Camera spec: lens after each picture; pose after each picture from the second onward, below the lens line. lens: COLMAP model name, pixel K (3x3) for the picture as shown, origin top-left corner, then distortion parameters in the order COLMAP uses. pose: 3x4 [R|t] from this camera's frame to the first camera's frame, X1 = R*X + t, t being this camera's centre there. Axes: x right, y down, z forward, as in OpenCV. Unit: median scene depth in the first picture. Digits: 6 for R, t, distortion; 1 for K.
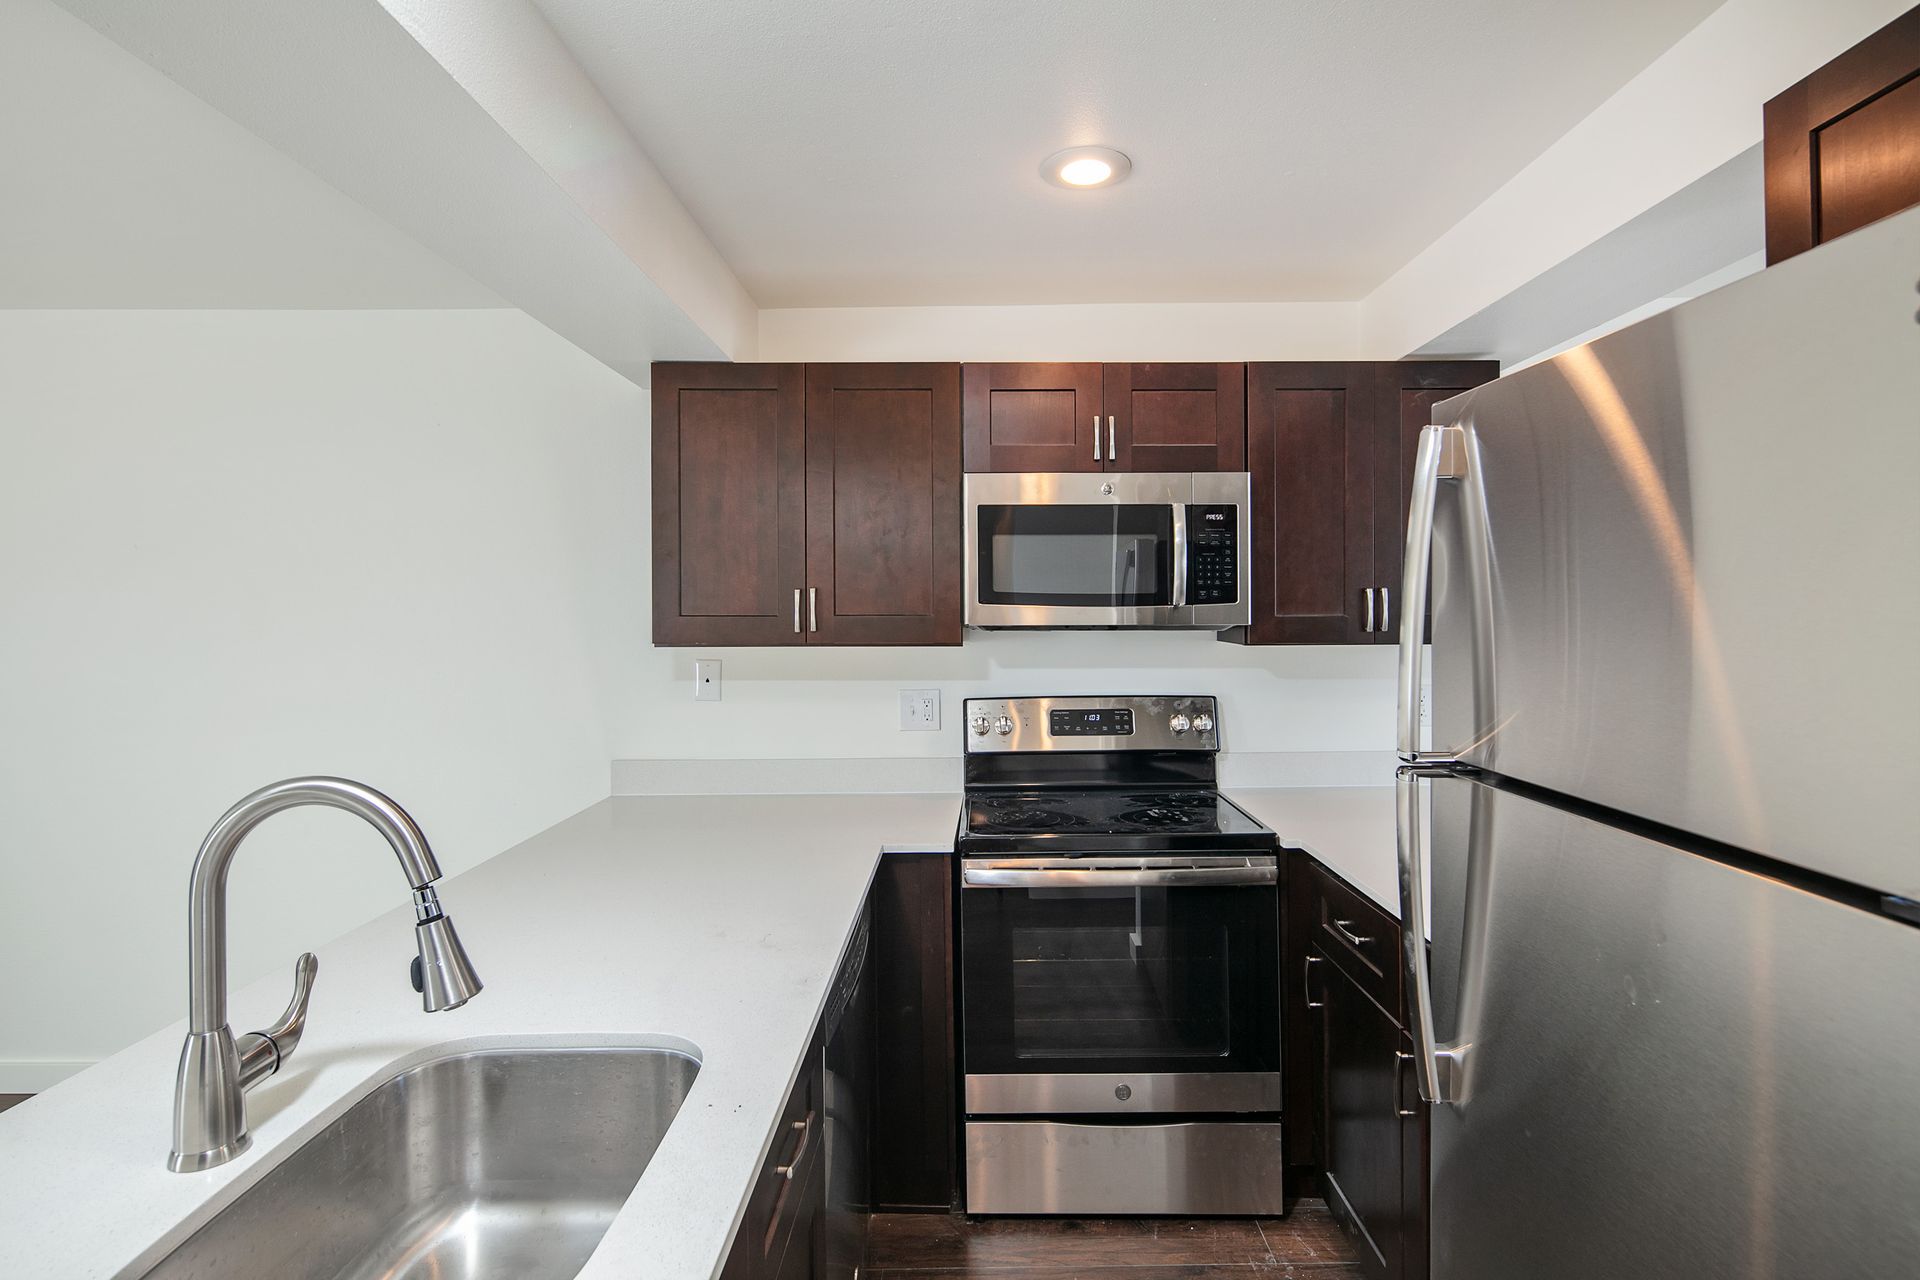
lens RADIAL K [[942.9, 0, 952.6], [0, 942.9, 620.7], [0, 0, 1]] dist [-0.002306, -0.001367]
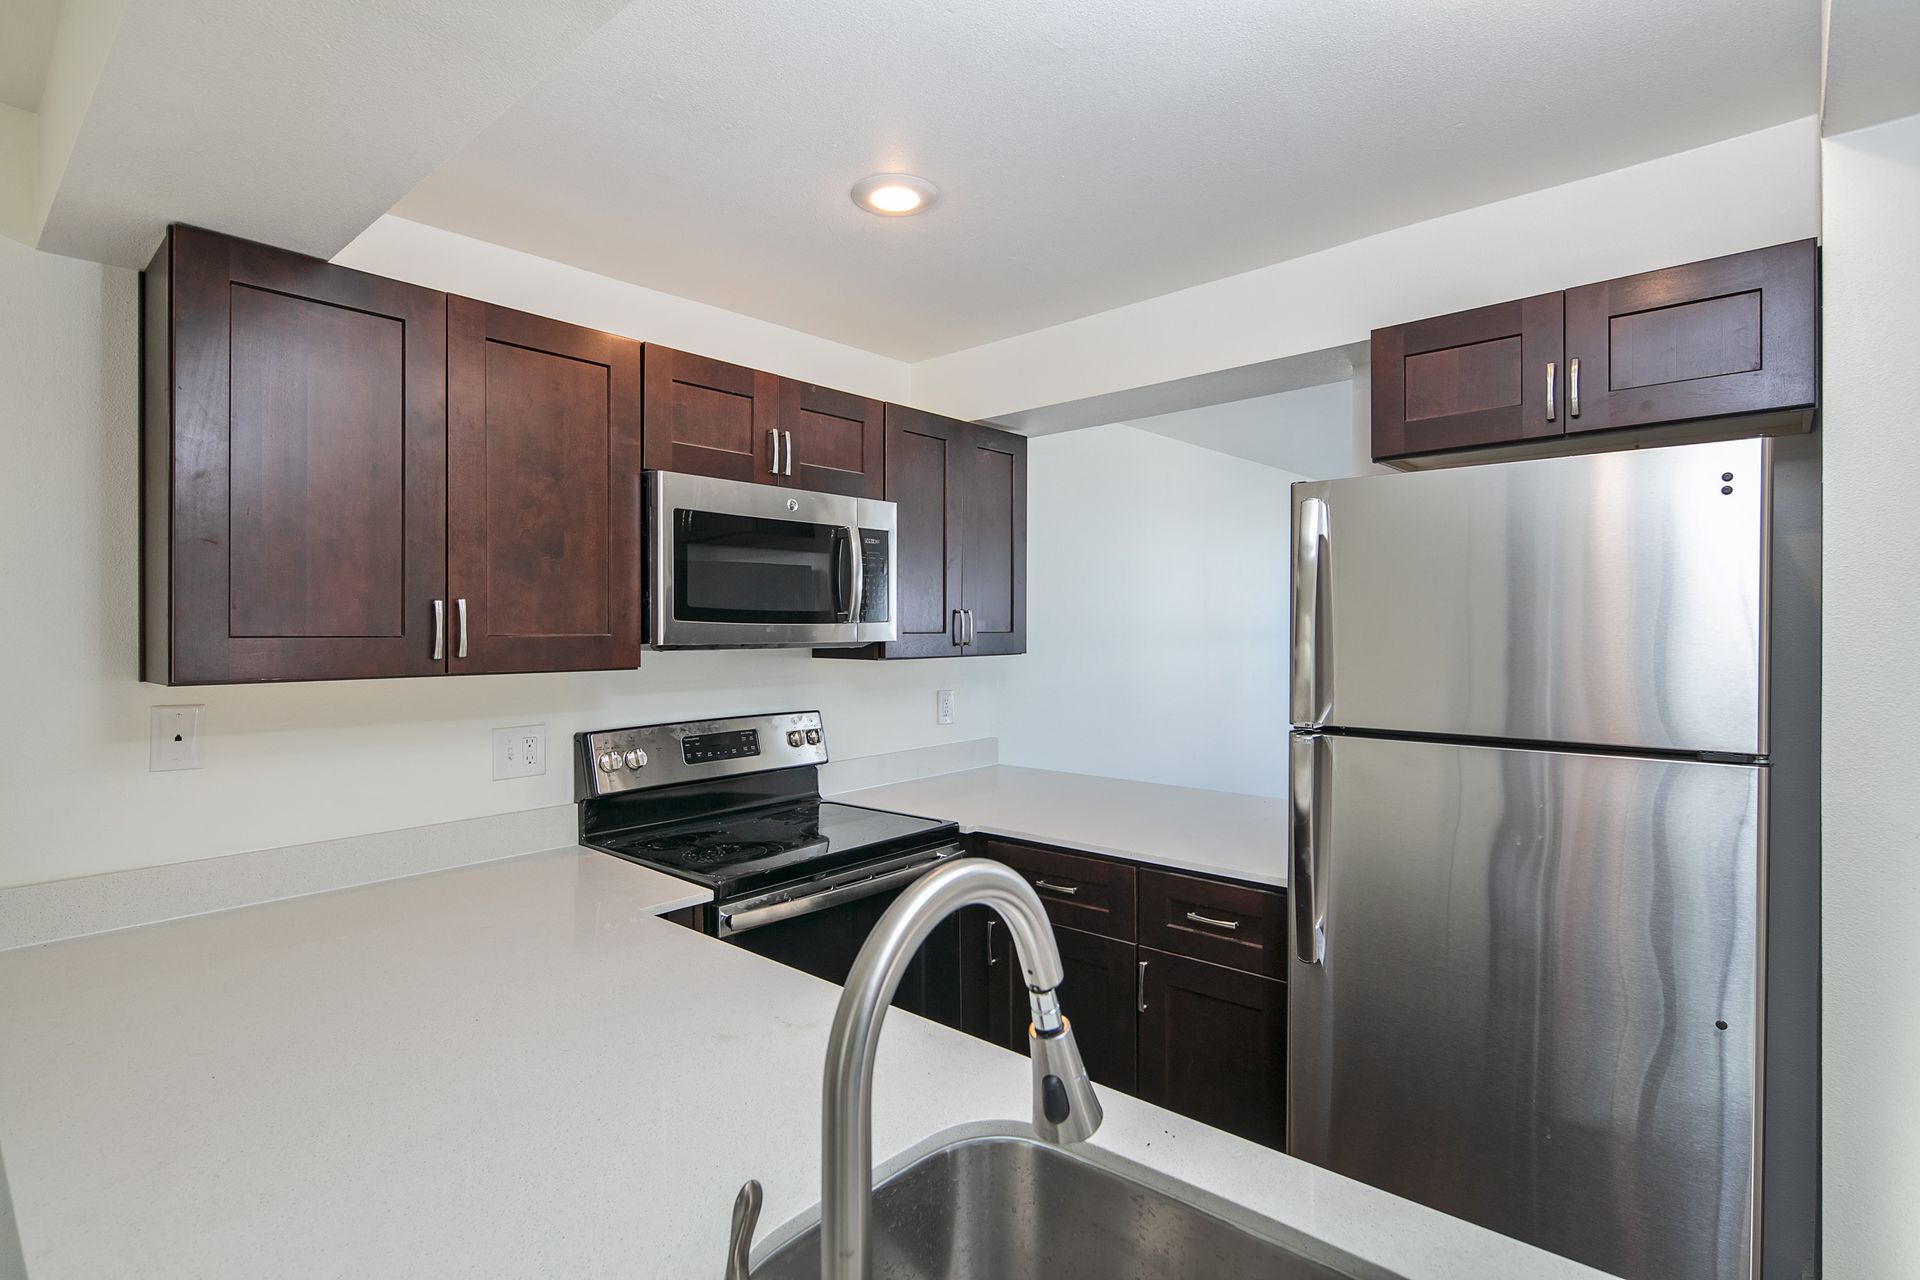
lens RADIAL K [[942.9, 0, 952.8], [0, 942.9, 637.3], [0, 0, 1]] dist [-0.002306, -0.001367]
pose [[0.648792, -0.007796, 0.760925, -0.472141], [0.013593, 0.999907, -0.001345, 0.002672], [-0.760844, 0.011215, 0.648838, 0.227683]]
